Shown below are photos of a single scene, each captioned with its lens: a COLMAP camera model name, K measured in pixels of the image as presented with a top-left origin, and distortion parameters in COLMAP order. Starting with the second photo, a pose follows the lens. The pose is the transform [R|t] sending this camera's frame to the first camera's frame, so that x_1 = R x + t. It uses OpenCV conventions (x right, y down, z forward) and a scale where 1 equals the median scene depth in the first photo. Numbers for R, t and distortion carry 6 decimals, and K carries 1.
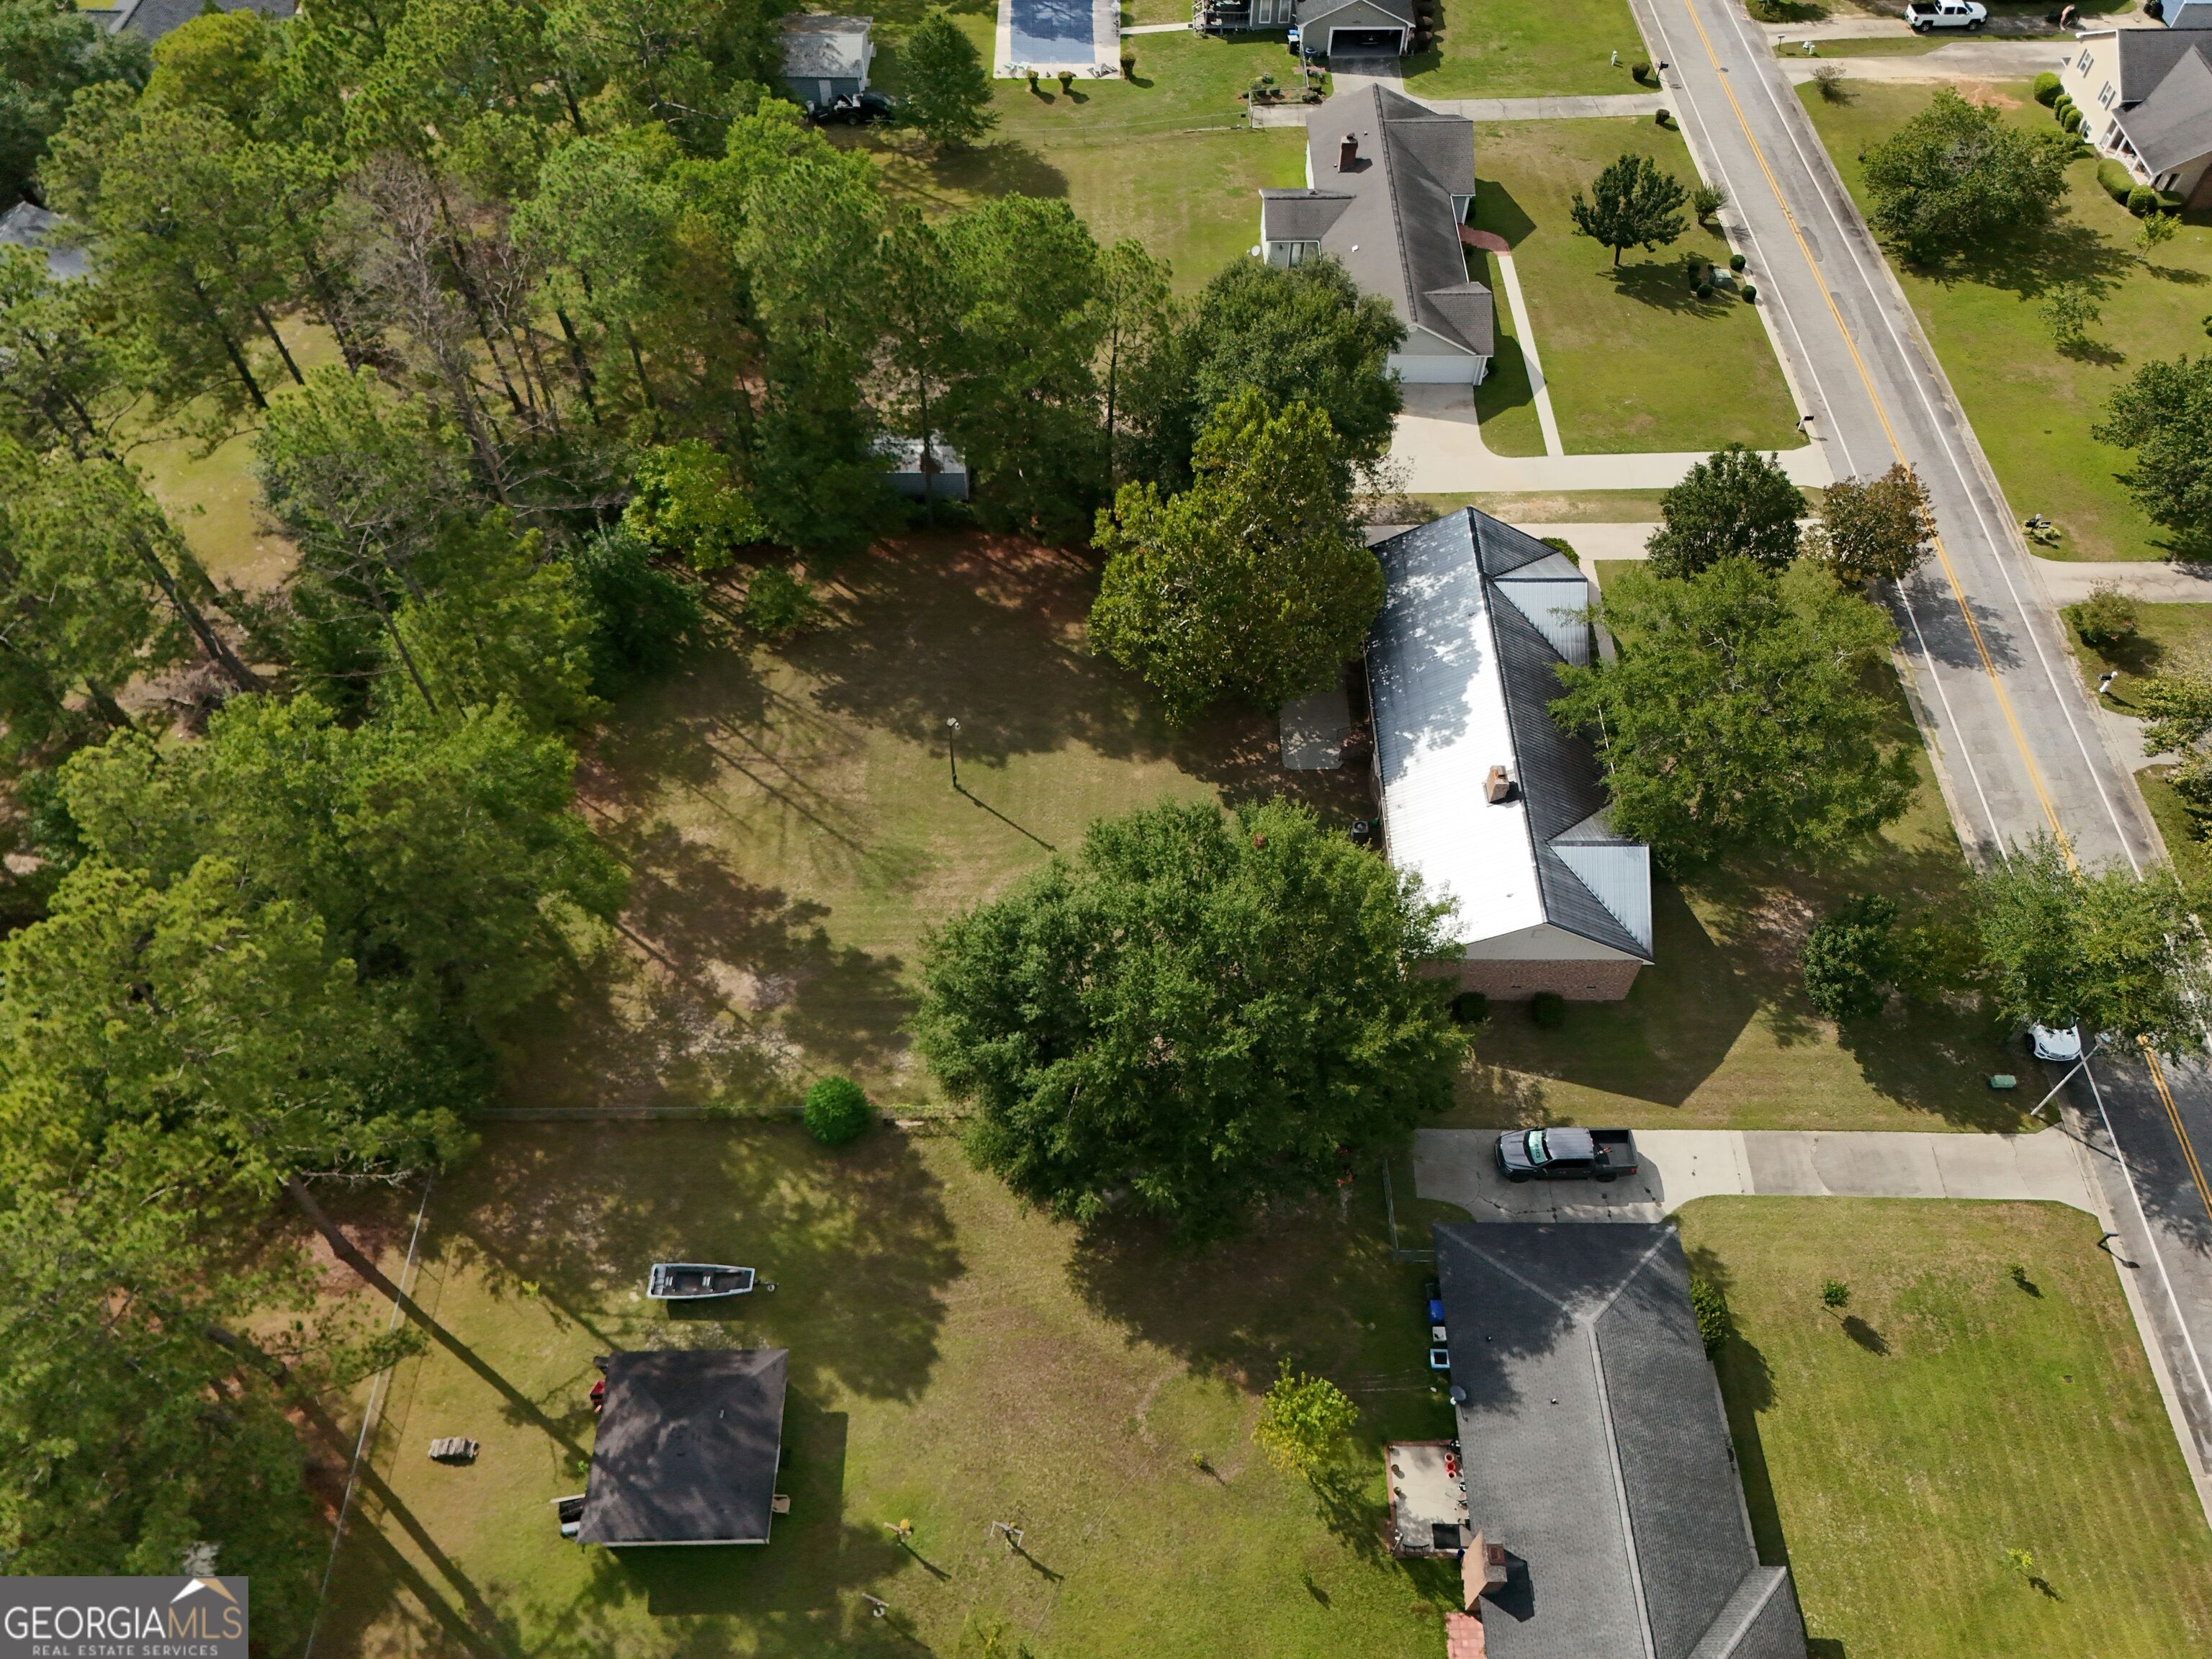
lens RADIAL K [[1642.9, 0, 1108.8], [0, 1642.9, 823.7], [0, 0, 1]] dist [0.052579, -0.043679]
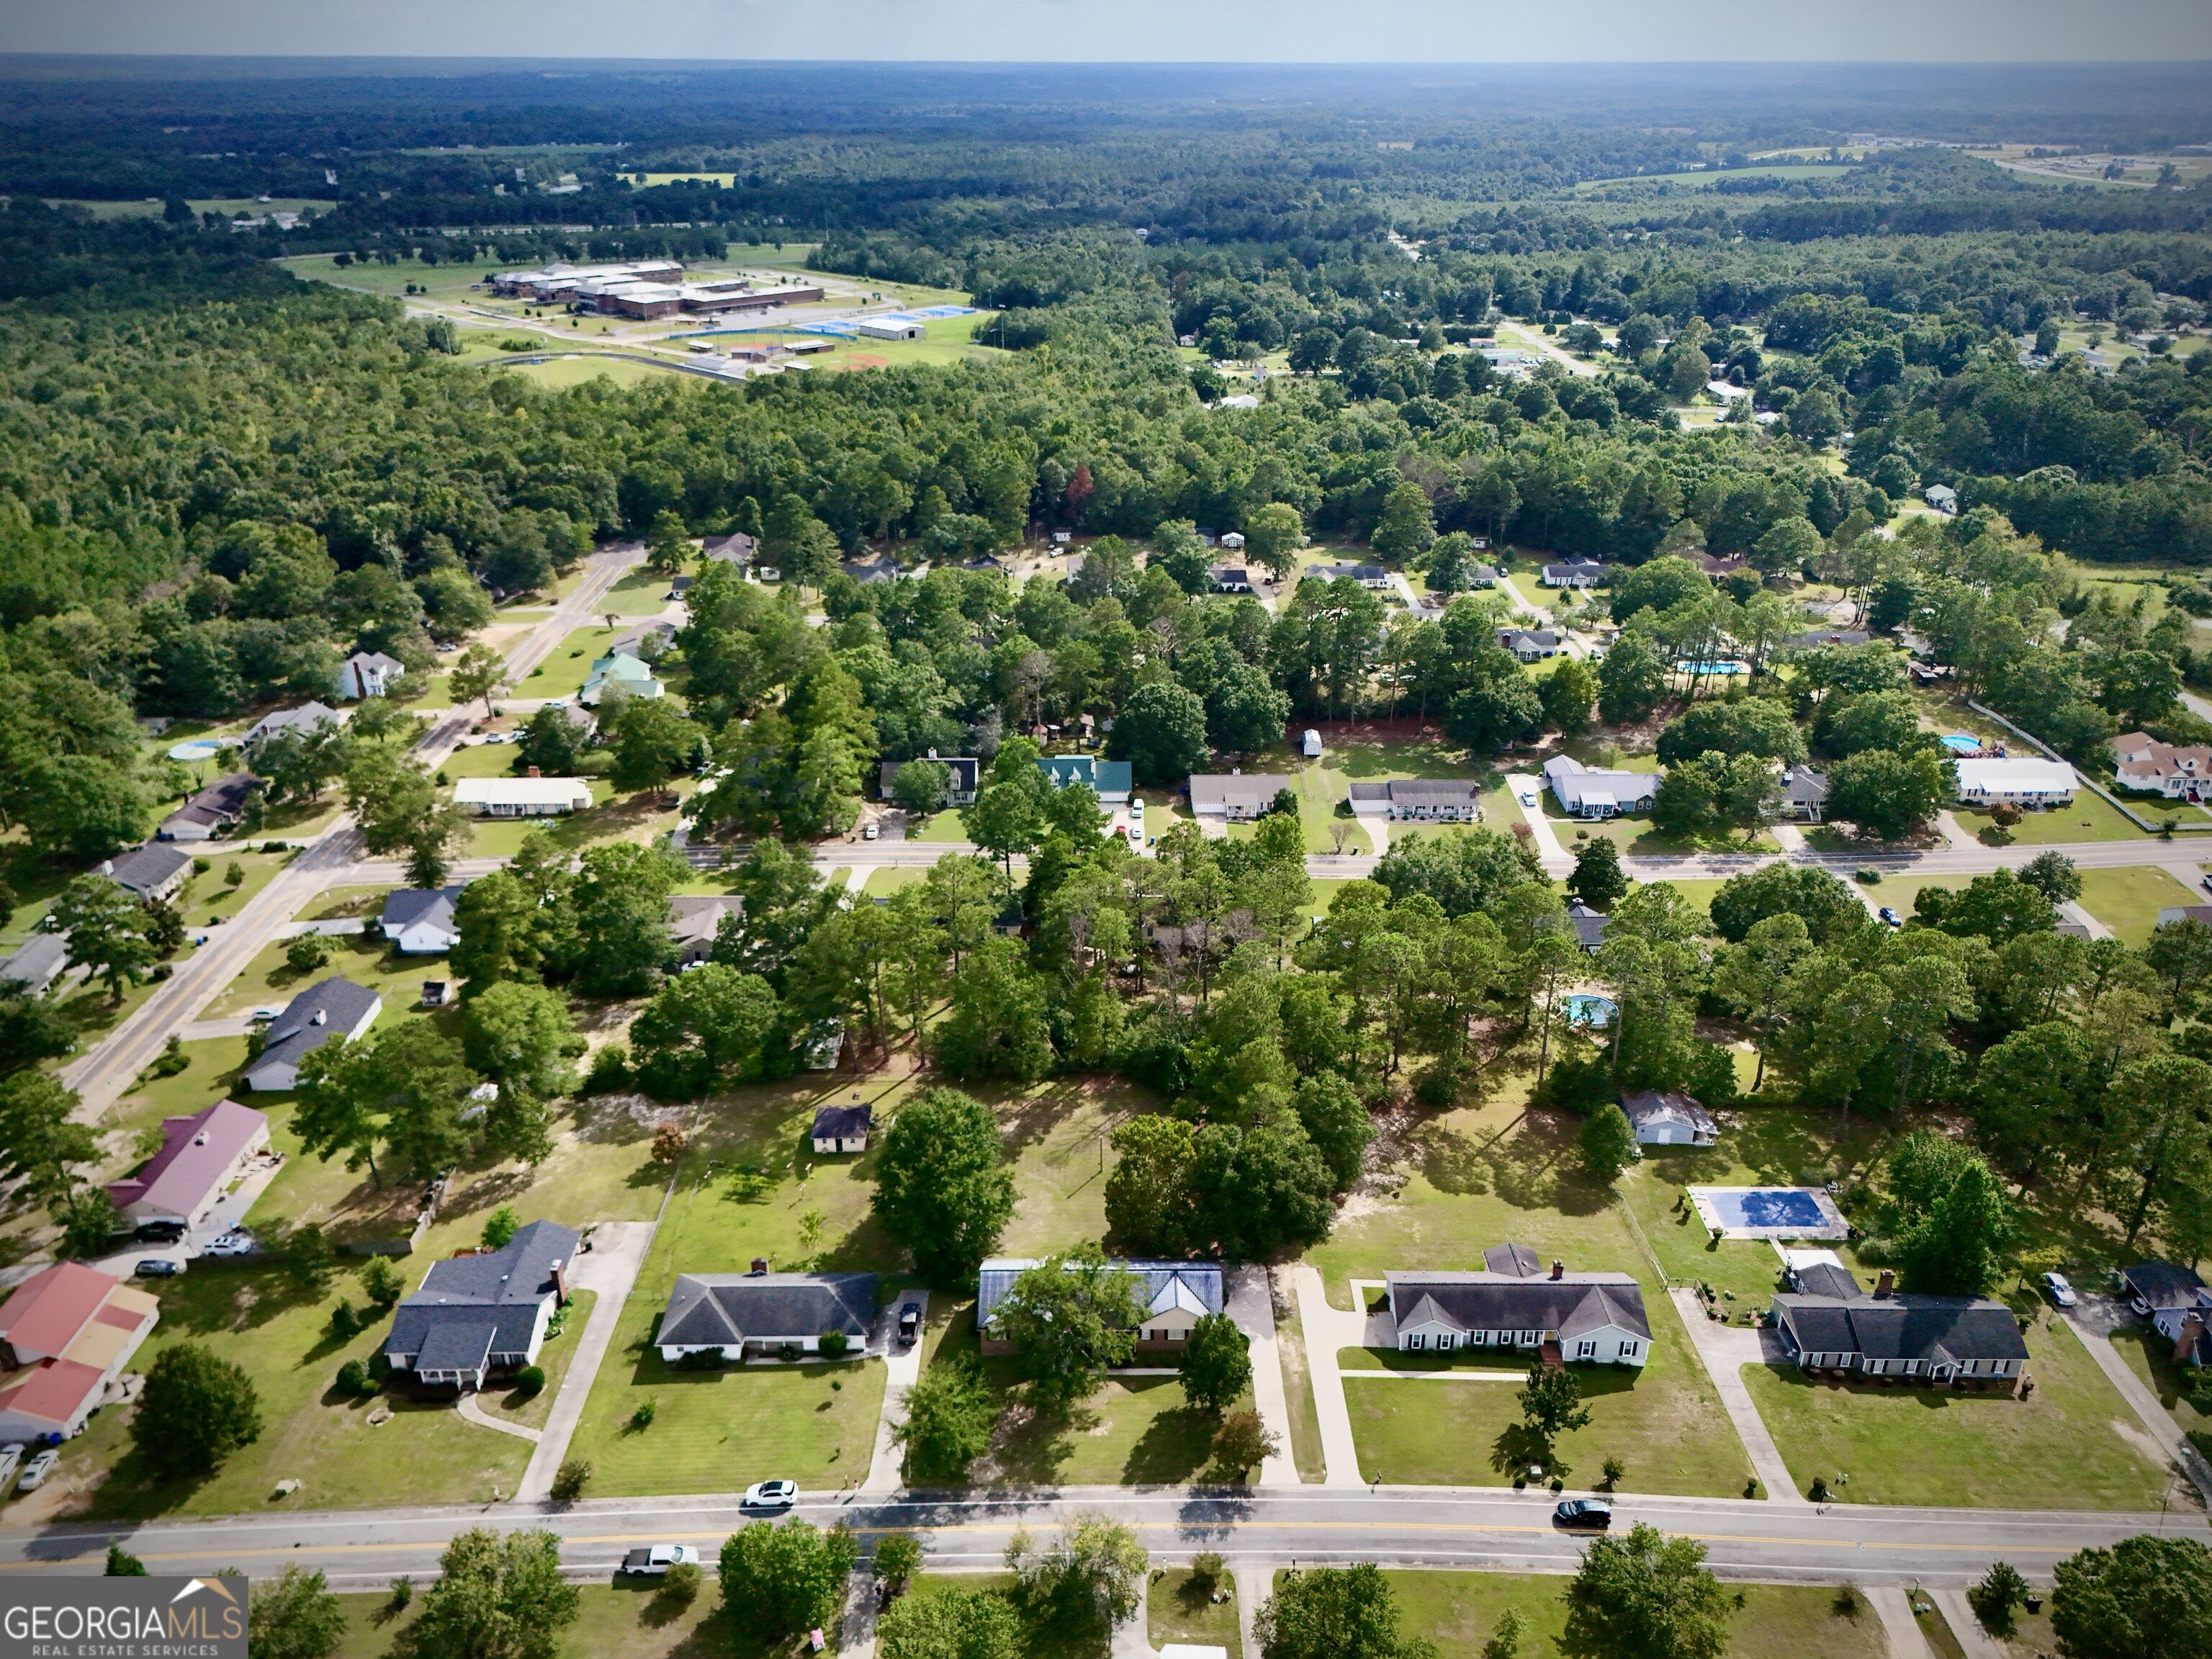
lens RADIAL K [[1642.9, 0, 1122.2], [0, 1642.9, 821.2], [0, 0, 1]] dist [0.052579, -0.043679]
pose [[0.014077, 0.417458, -0.908587, 1.985633], [-0.804551, 0.544279, 0.237609, -0.949708], [0.593717, 0.727660, 0.343528, -0.196178]]
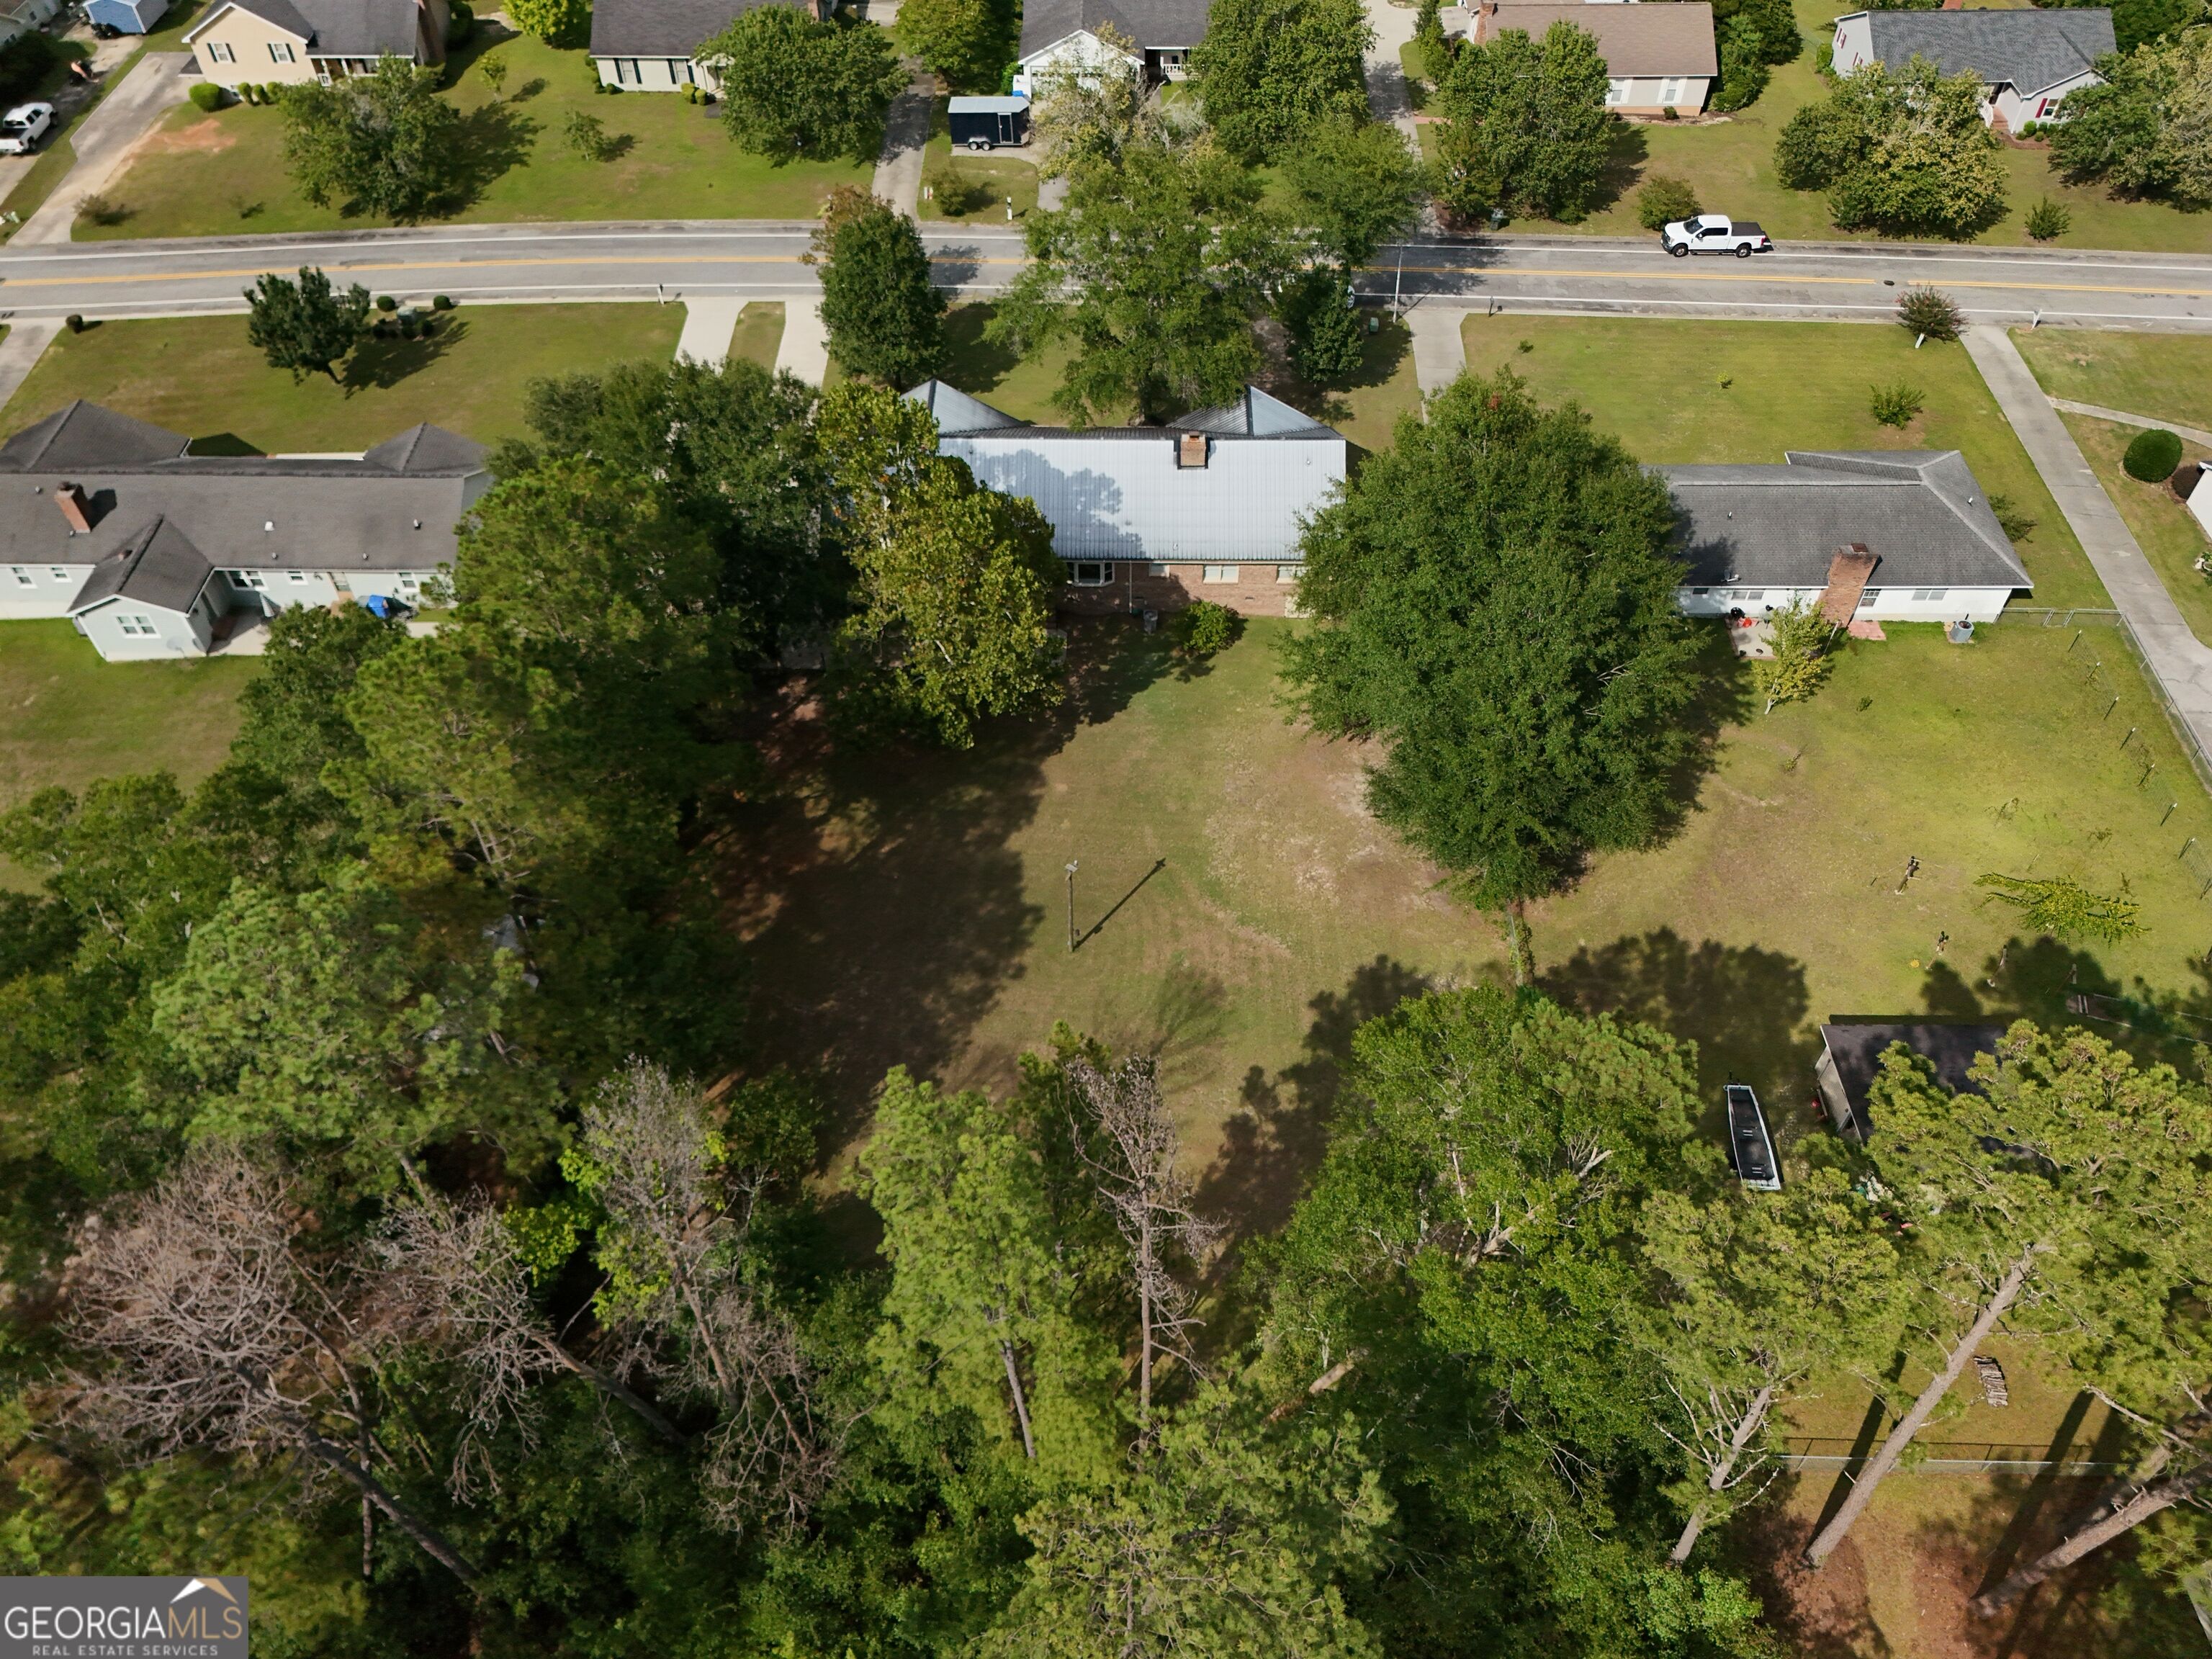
lens RADIAL K [[1642.9, 0, 1105.0], [0, 1642.9, 825.0], [0, 0, 1]] dist [0.052579, -0.043679]
pose [[0.014422, -0.749870, 0.661428, -0.624628], [0.803472, 0.402433, 0.438725, -0.418936], [-0.595168, 0.525112, 0.608304, 0.473200]]
